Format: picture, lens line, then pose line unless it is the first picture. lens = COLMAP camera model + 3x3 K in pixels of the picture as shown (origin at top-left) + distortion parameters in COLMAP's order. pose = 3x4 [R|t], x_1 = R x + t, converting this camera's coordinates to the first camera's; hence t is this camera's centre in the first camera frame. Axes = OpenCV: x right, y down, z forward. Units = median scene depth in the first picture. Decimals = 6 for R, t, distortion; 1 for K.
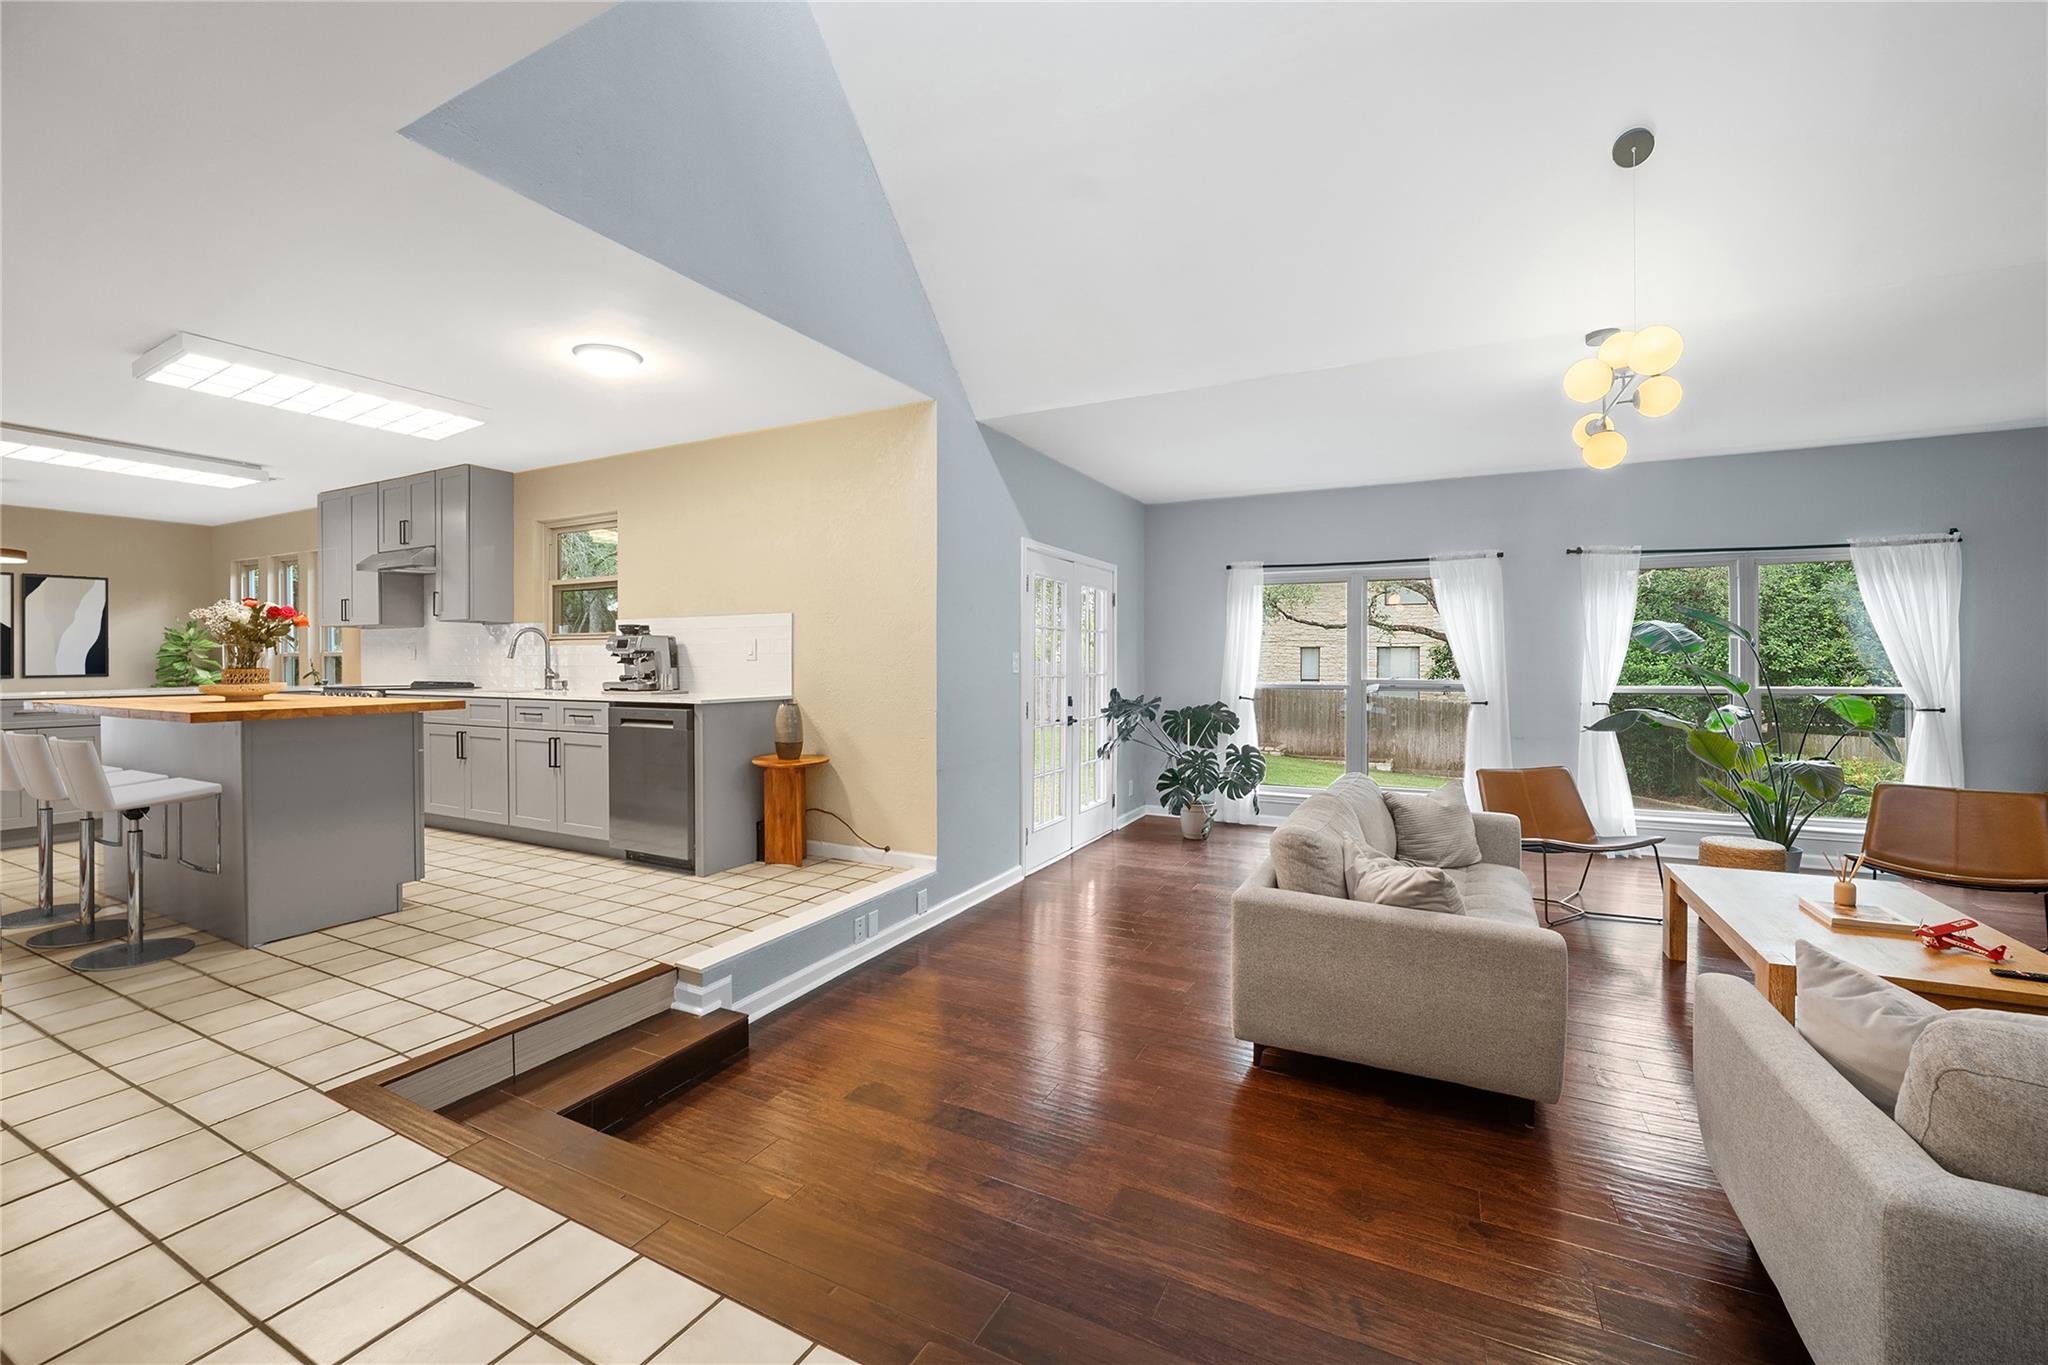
lens RADIAL K [[830.5, 0, 1015.4], [0, 830.5, 657.3], [0, 0, 1]] dist [-0.013719, 0.001422]
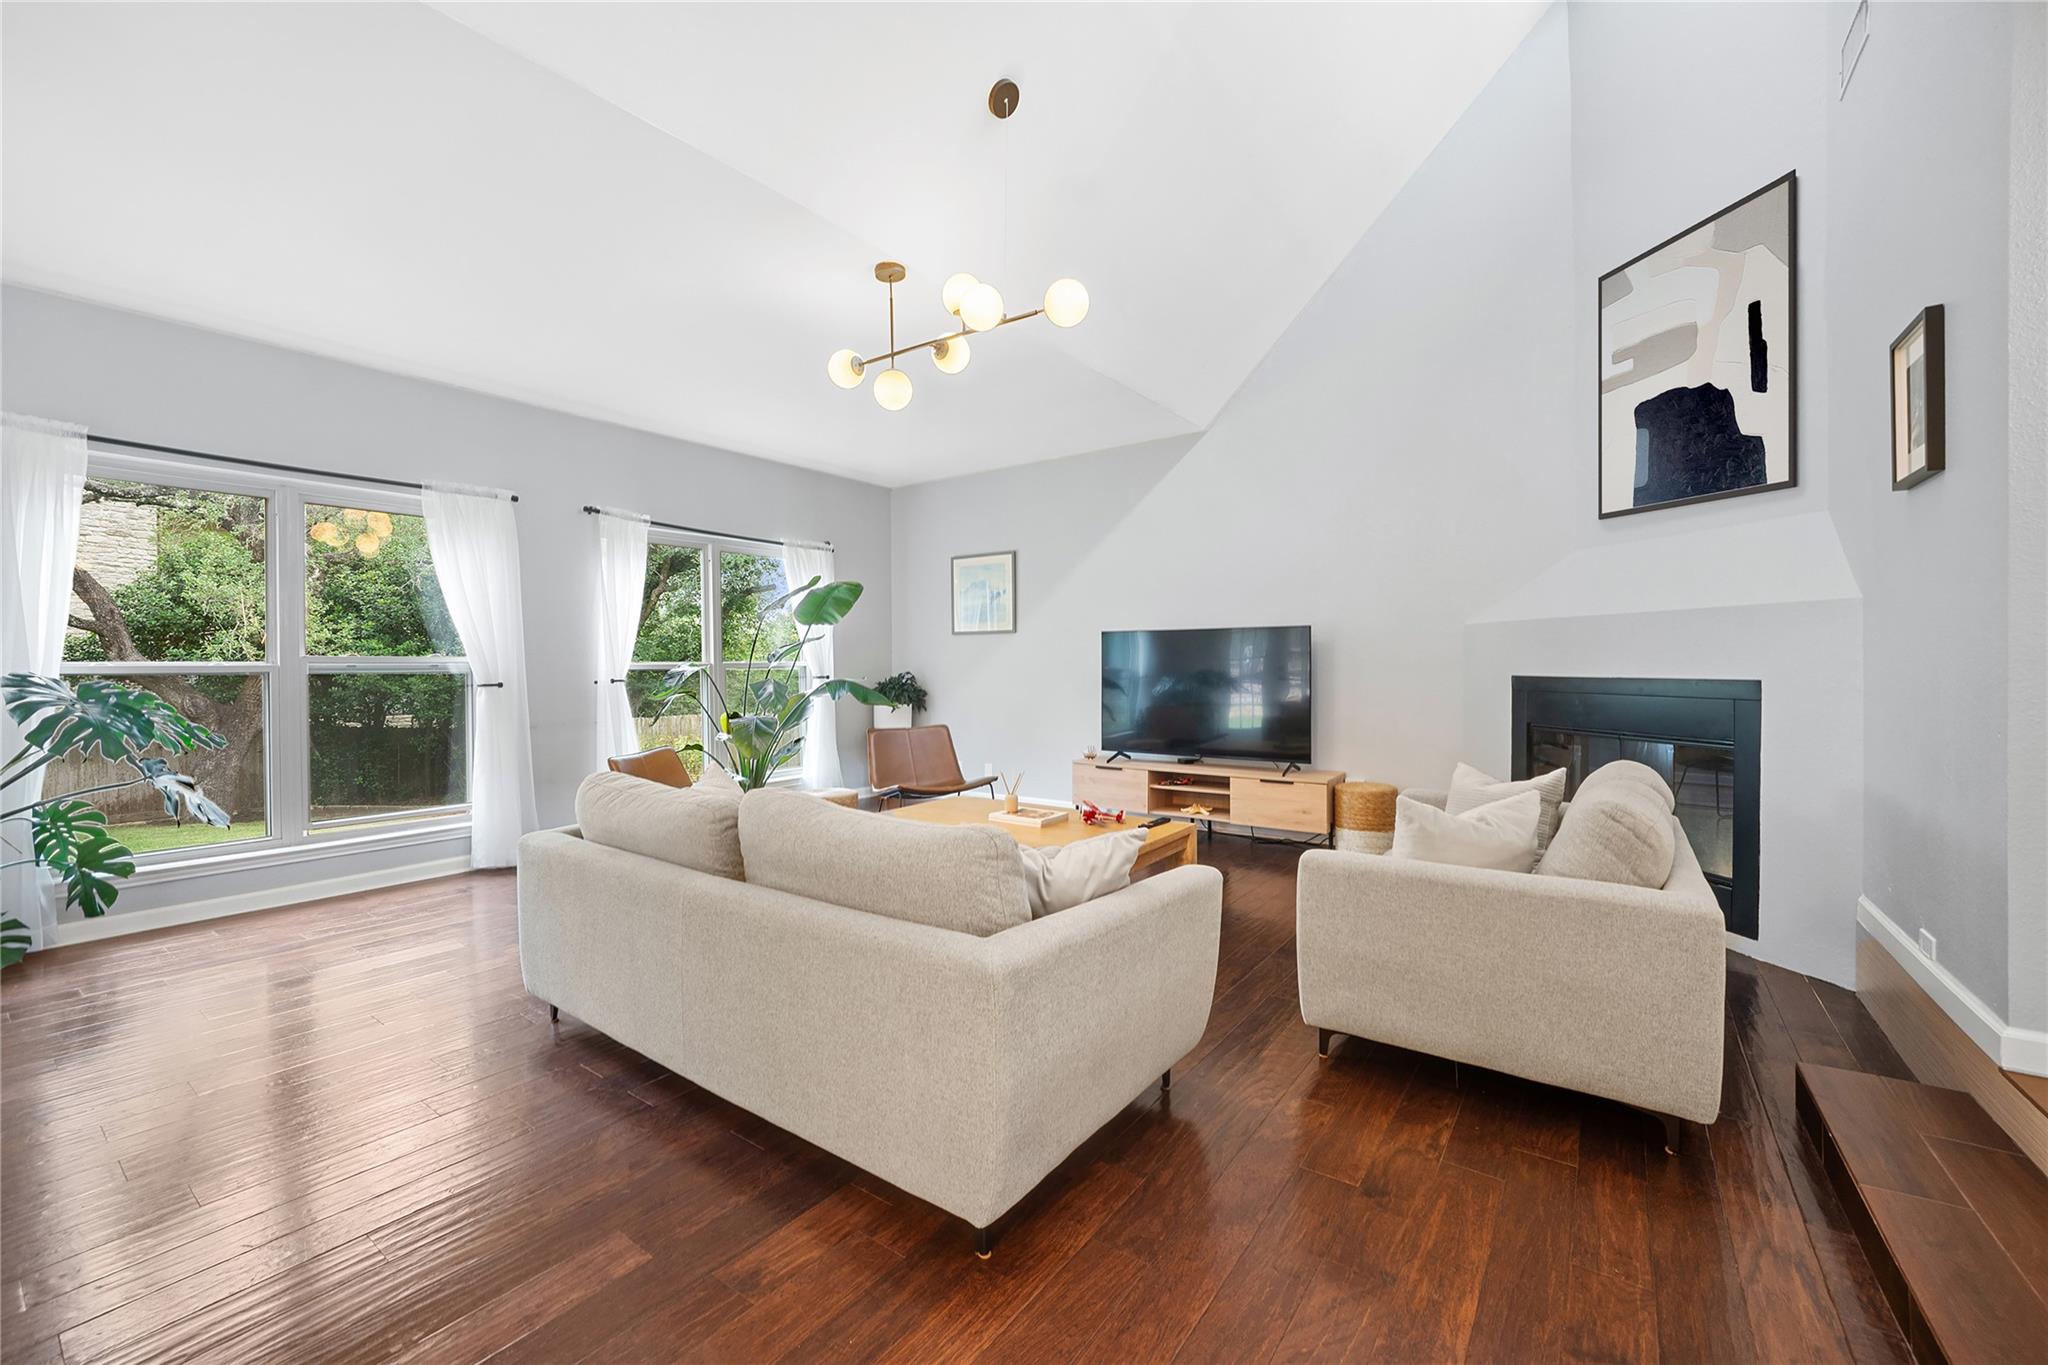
lens RADIAL K [[830.5, 0, 1008.7], [0, 830.5, 686.8], [0, 0, 1]] dist [-0.013719, 0.001422]
pose [[0.160762, -0.028840, 0.986572, -0.155376], [-0.003499, 0.999550, 0.029790, 0.039173], [-0.986987, -0.008241, 0.160589, 0.494096]]
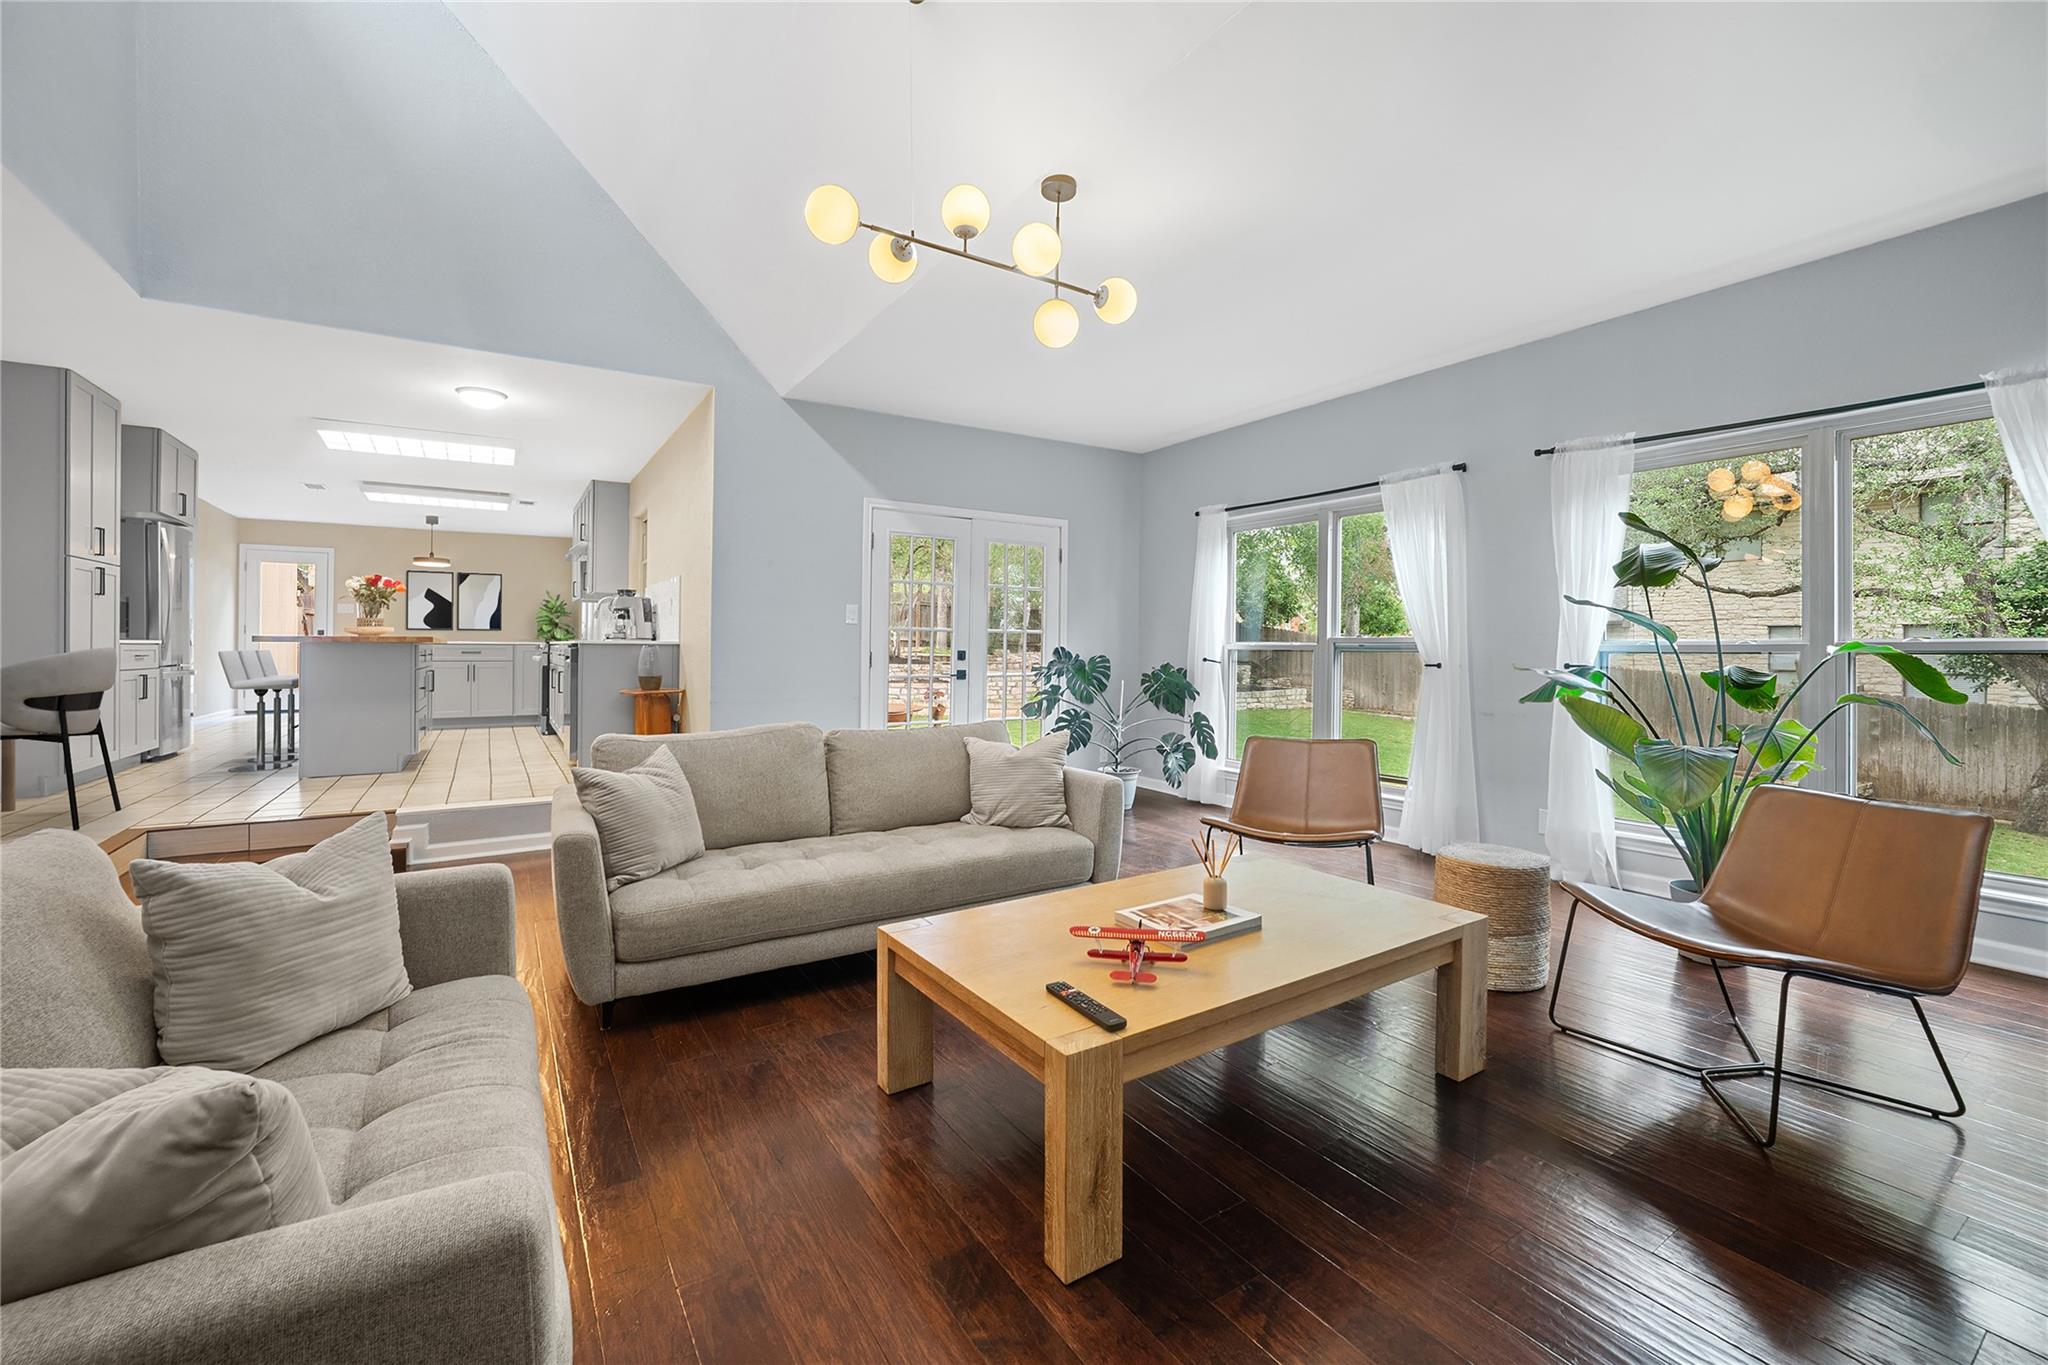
lens RADIAL K [[830.5, 0, 1016.9], [0, 830.5, 674.1], [0, 0, 1]] dist [-0.013719, 0.001422]
pose [[0.849473, 0.024528, -0.527062, 0.797042], [-0.006394, 0.999324, 0.036202, 0.046257], [0.527594, -0.027382, 0.849056, 0.188092]]
